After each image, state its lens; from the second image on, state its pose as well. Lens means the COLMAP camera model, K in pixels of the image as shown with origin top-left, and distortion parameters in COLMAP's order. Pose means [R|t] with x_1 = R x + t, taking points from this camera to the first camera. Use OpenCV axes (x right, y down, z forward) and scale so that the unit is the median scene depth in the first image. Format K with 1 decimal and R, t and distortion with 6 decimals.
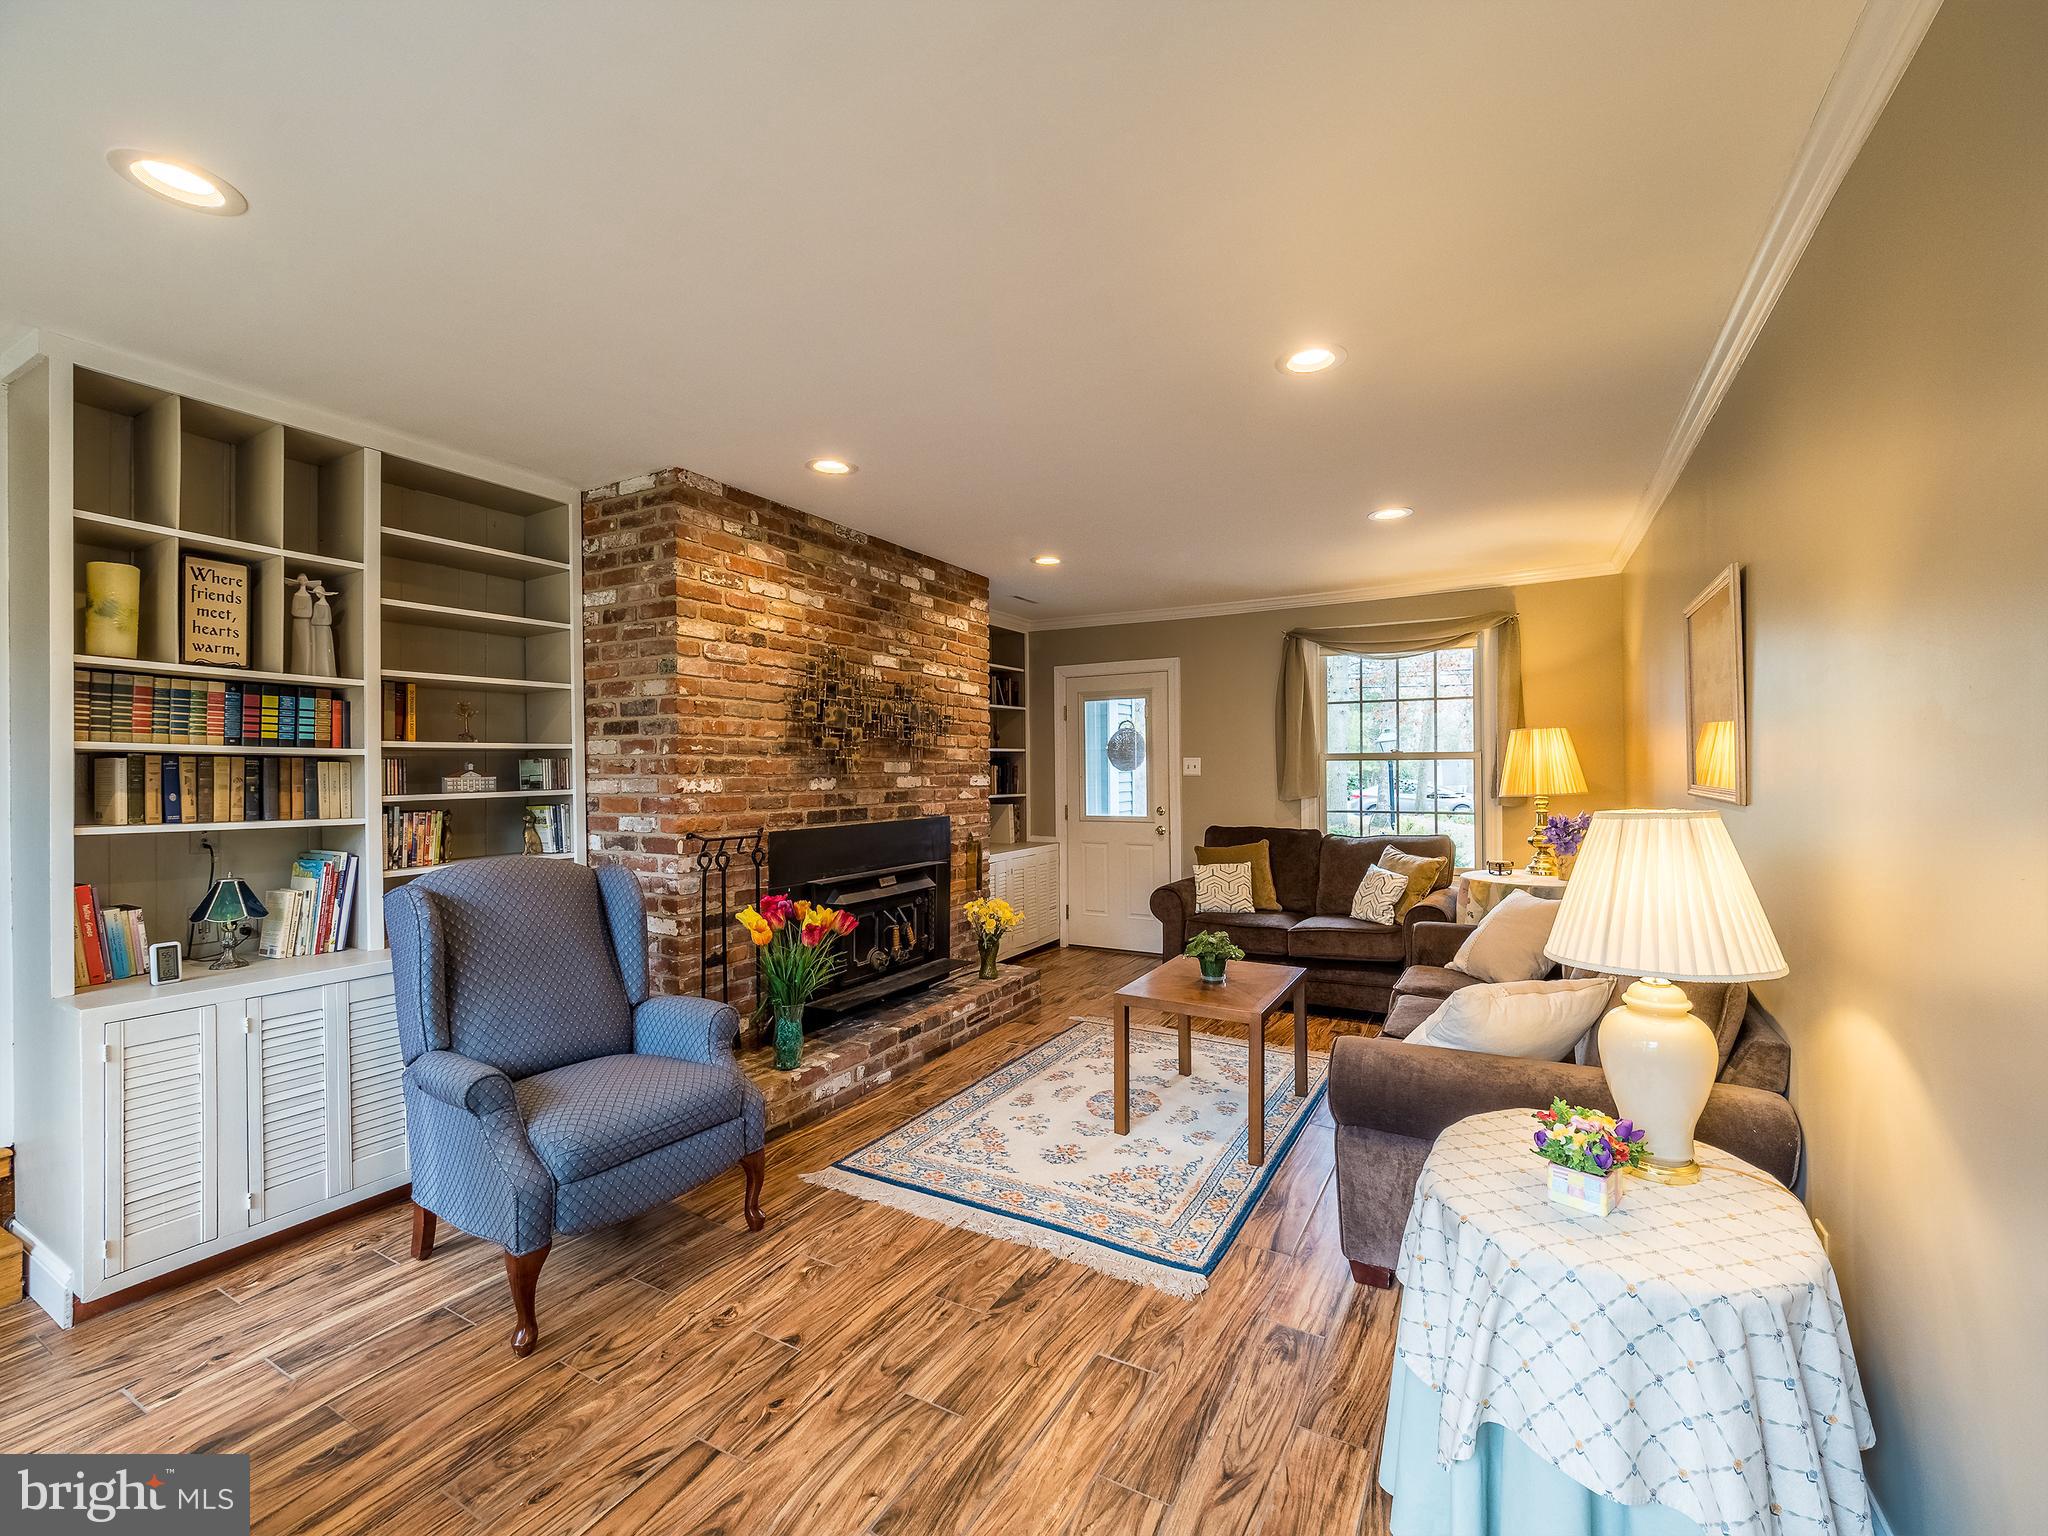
lens RADIAL K [[875.4, 0, 1046.9], [0, 875.4, 773.2], [0, 0, 1]] dist [-0.001925, -0.000662]
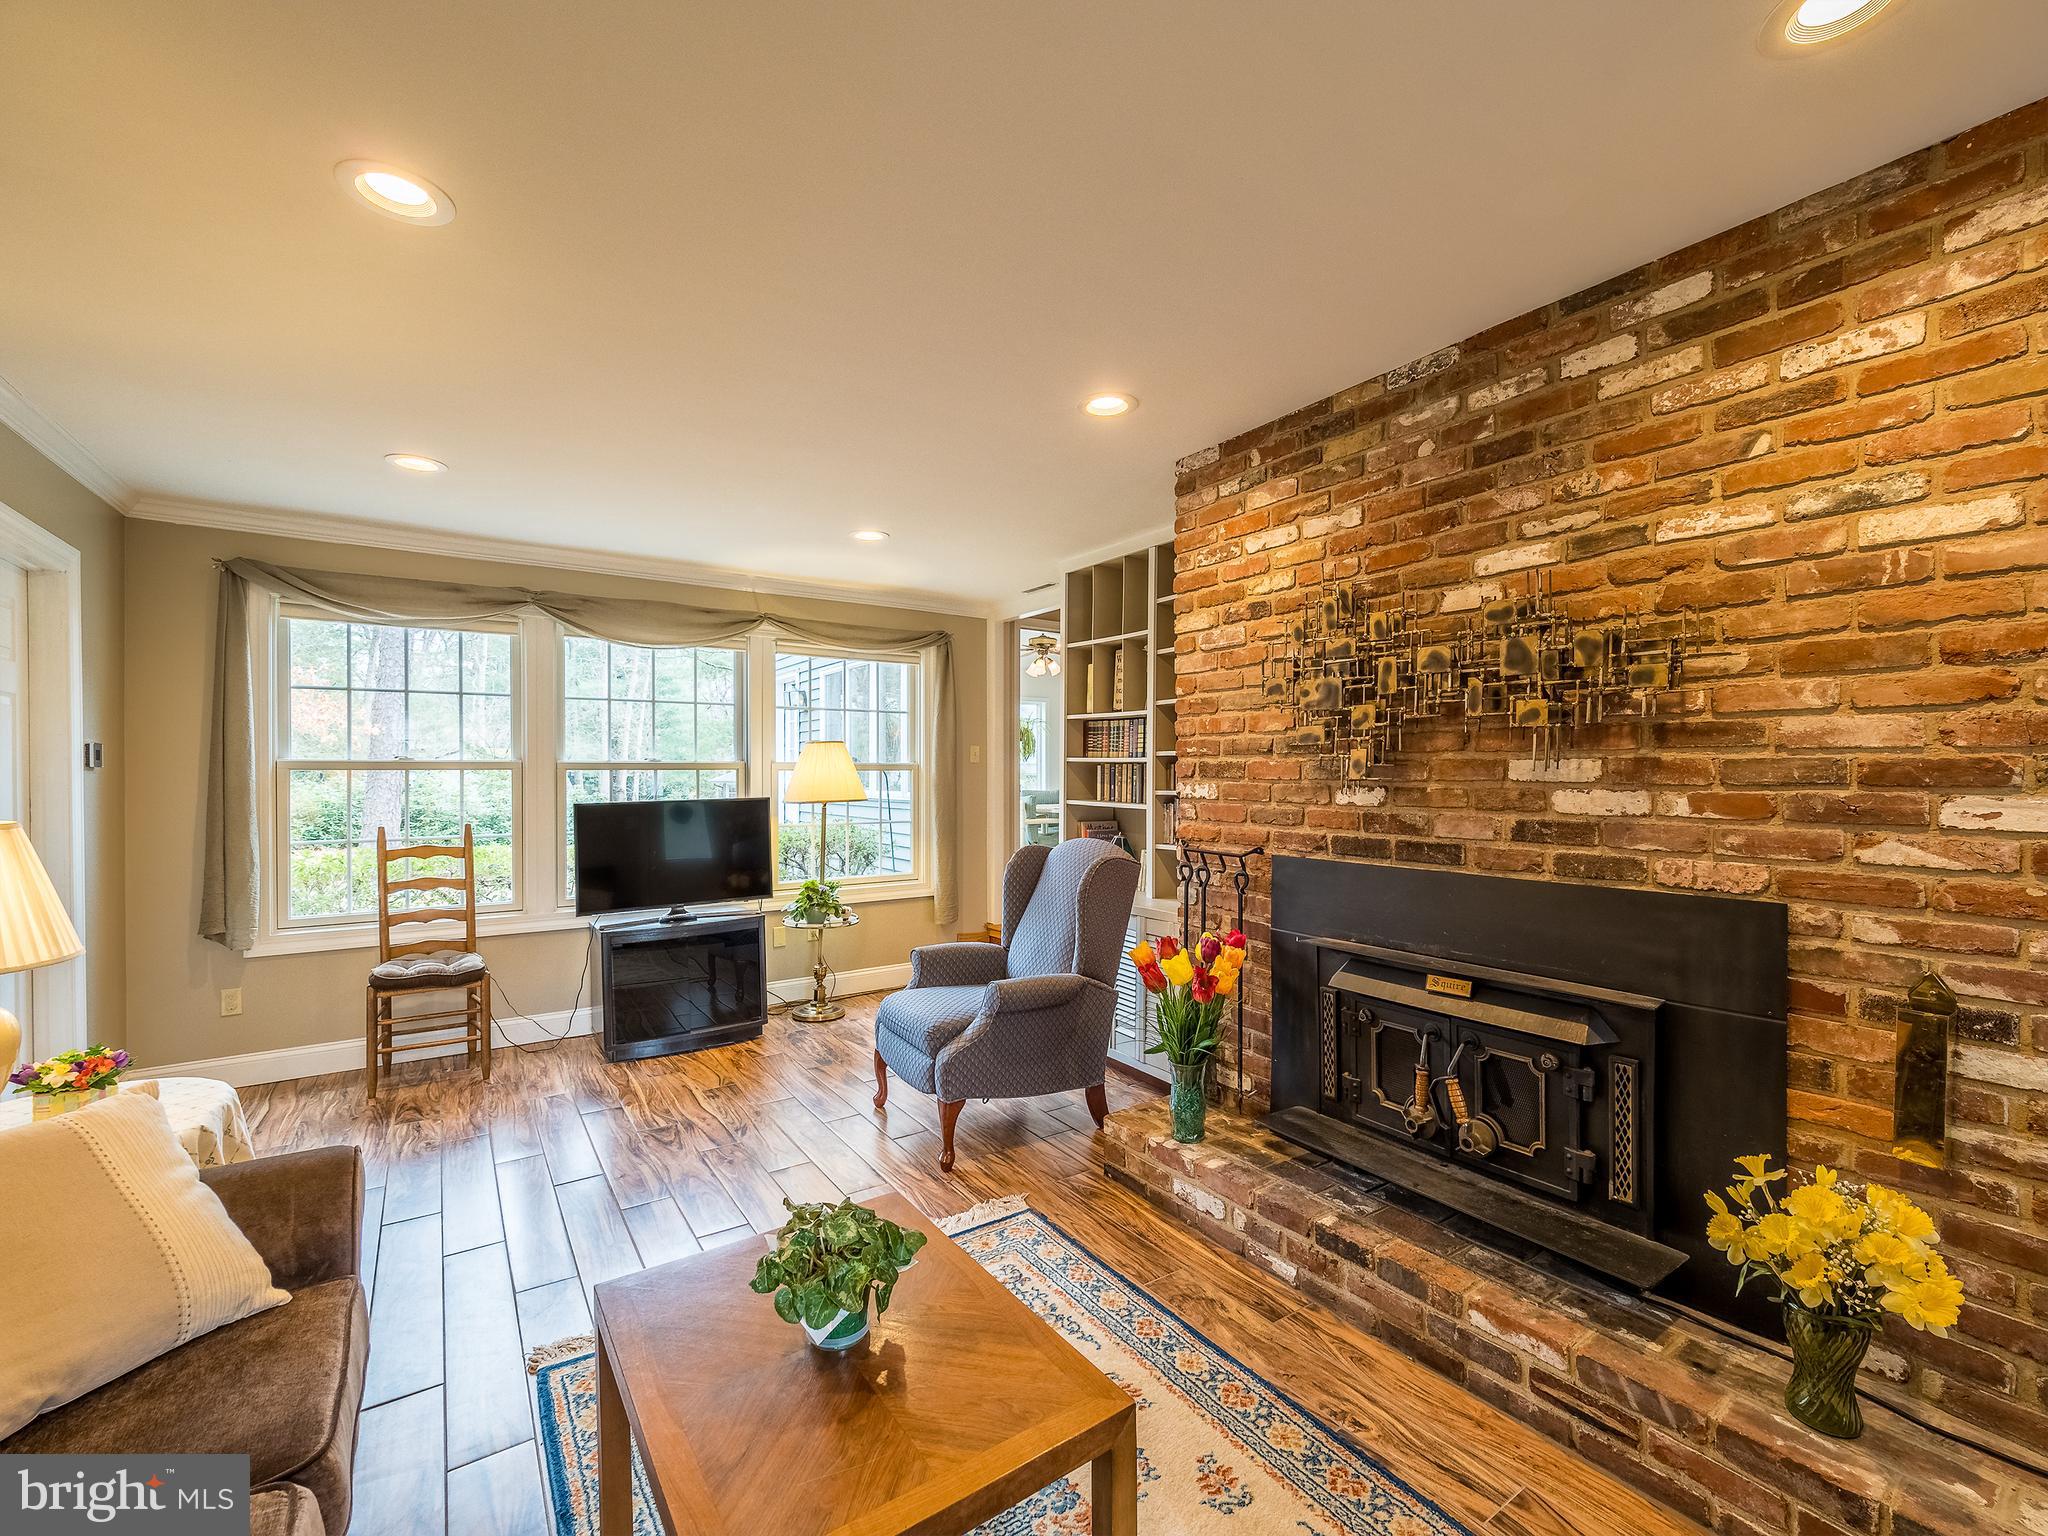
lens RADIAL K [[875.4, 0, 1046.9], [0, 875.4, 773.2], [0, 0, 1]] dist [-0.001925, -0.000662]
pose [[-0.448004, 0.011235, -0.893961, 0.421890], [0.004028, 0.999936, 0.010548, -0.012386], [0.894022, 0.001124, -0.448021, 1.075385]]
